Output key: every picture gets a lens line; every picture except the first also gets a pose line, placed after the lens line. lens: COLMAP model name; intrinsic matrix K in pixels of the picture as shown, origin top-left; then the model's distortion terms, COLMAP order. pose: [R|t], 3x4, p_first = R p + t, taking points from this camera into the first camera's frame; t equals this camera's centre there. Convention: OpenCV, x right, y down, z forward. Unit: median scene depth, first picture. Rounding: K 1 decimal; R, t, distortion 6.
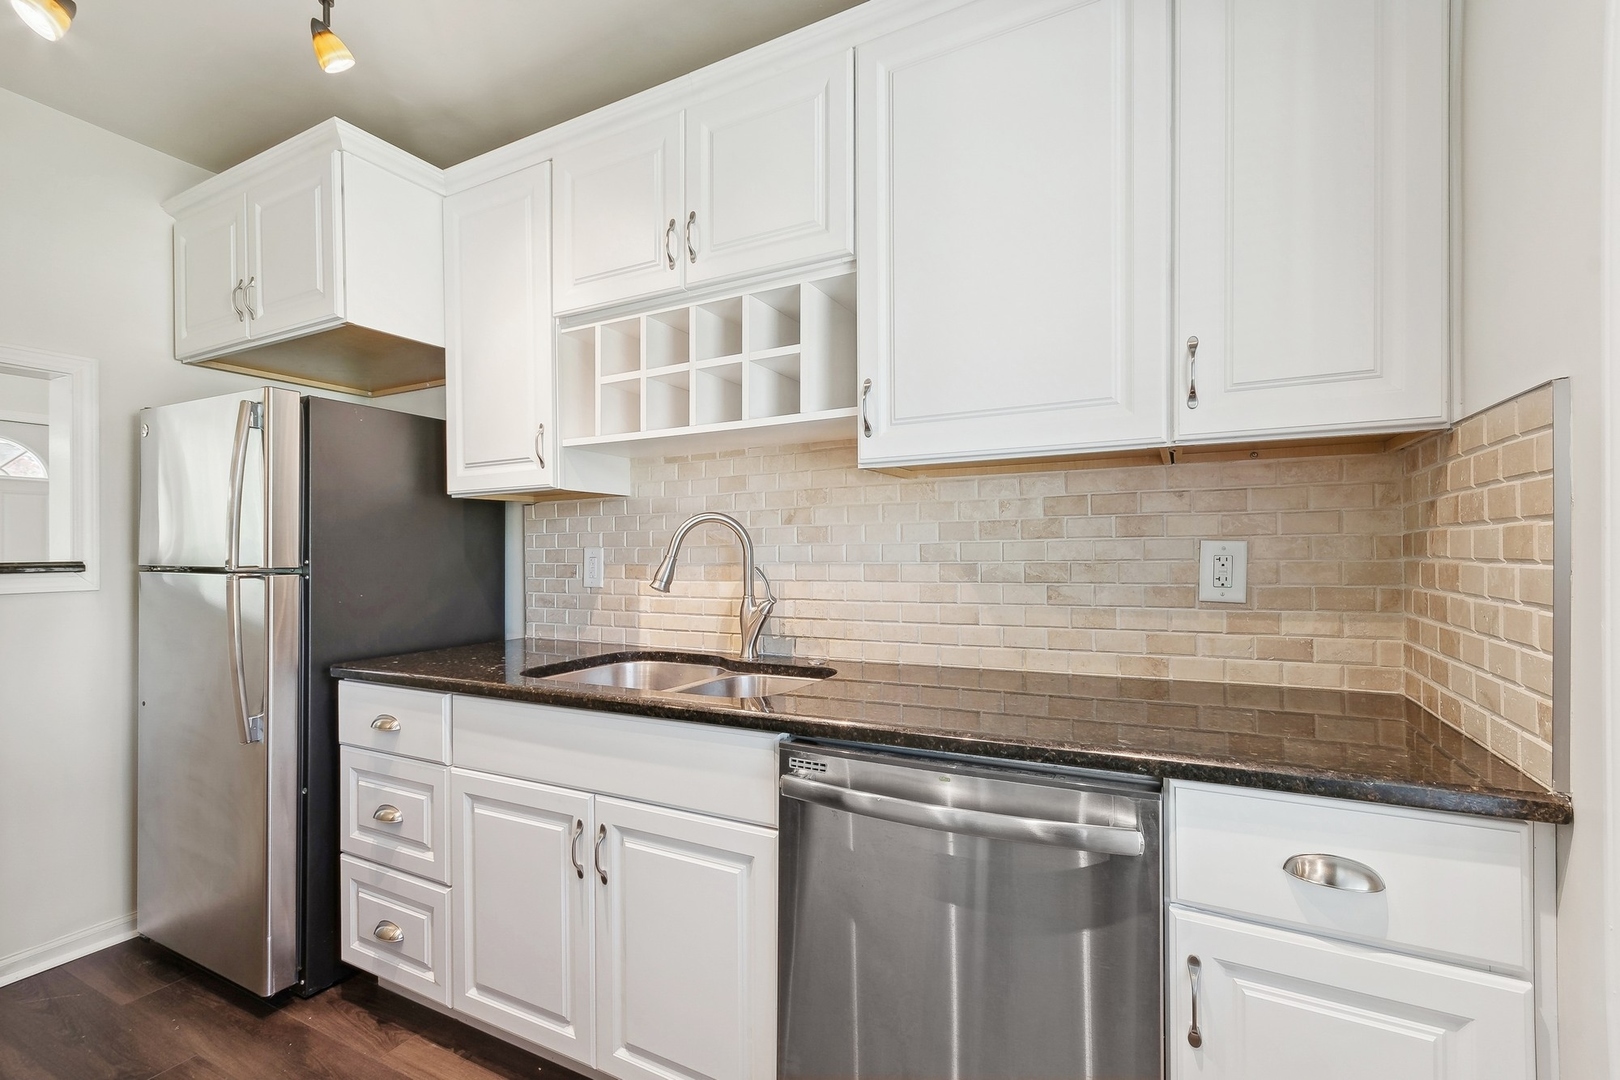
lens RADIAL K [[717.3, 0, 809.9], [0, 717.3, 546.6], [0, 0, 1]] dist [0.001679, -0.000437]
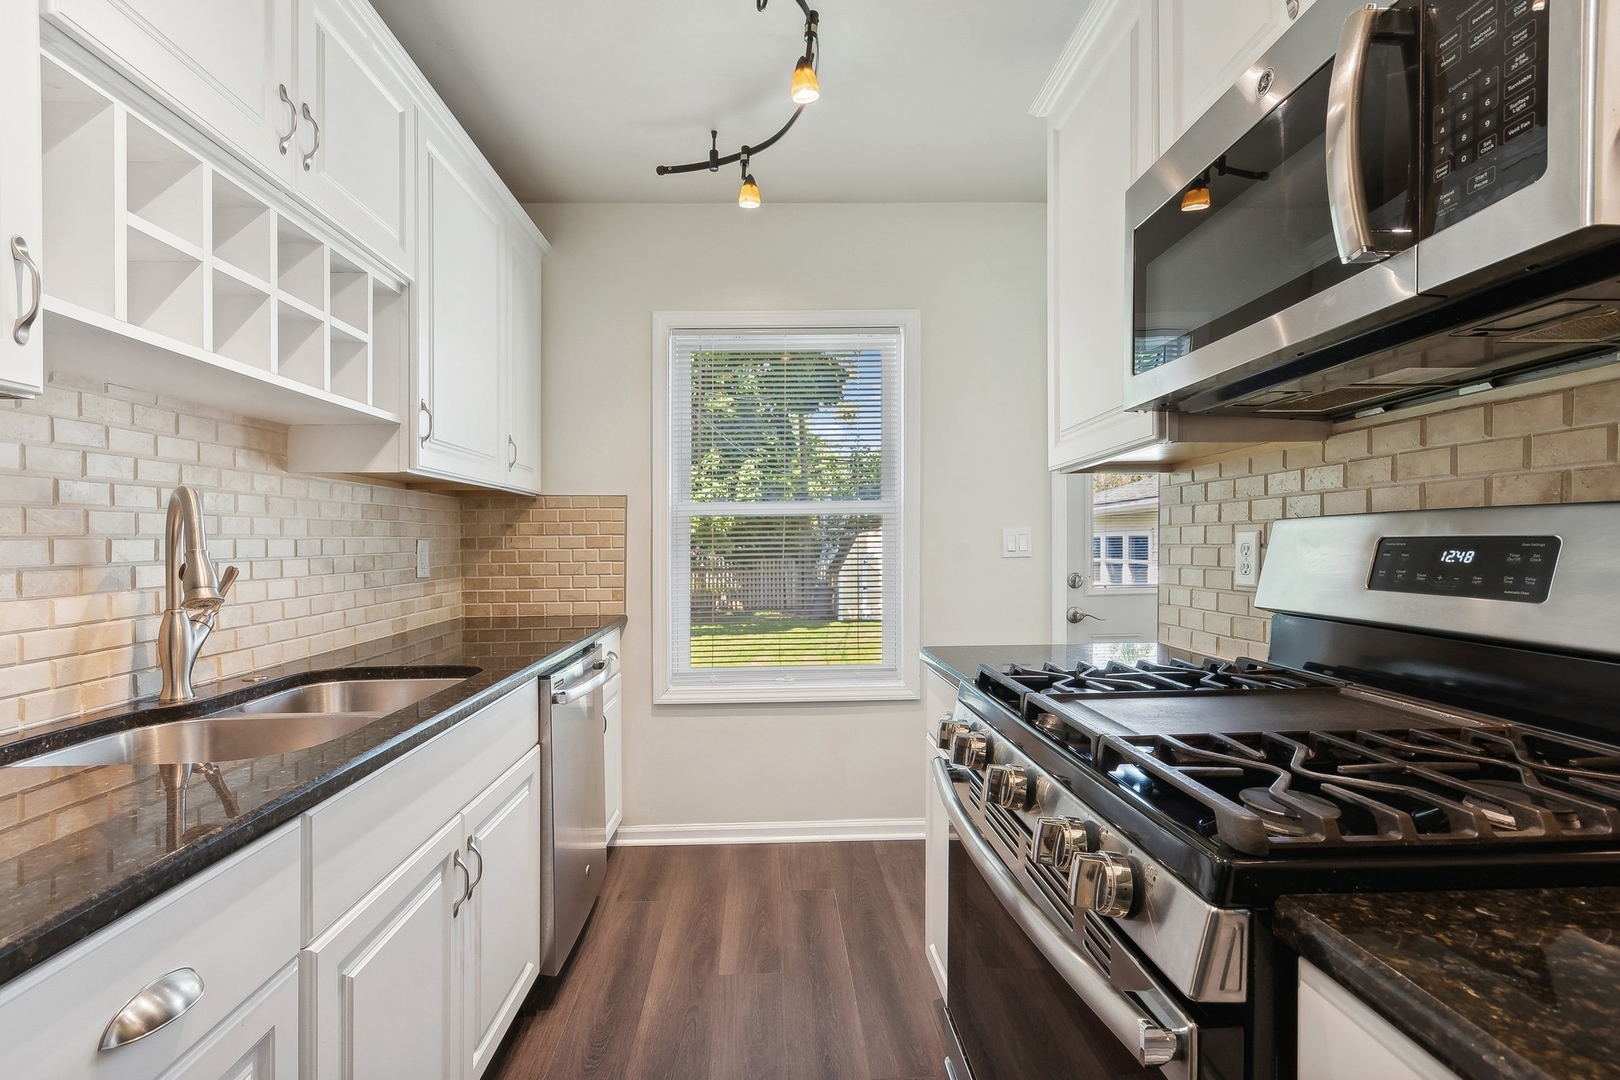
lens RADIAL K [[717.3, 0, 807.2], [0, 717.3, 546.7], [0, 0, 1]] dist [0.001679, -0.000437]
pose [[-0.501406, 0.004179, 0.865202, -1.161621], [0.001216, 0.999991, -0.004125, 0.012627], [-0.865211, -0.001016, -0.501407, 0.961548]]
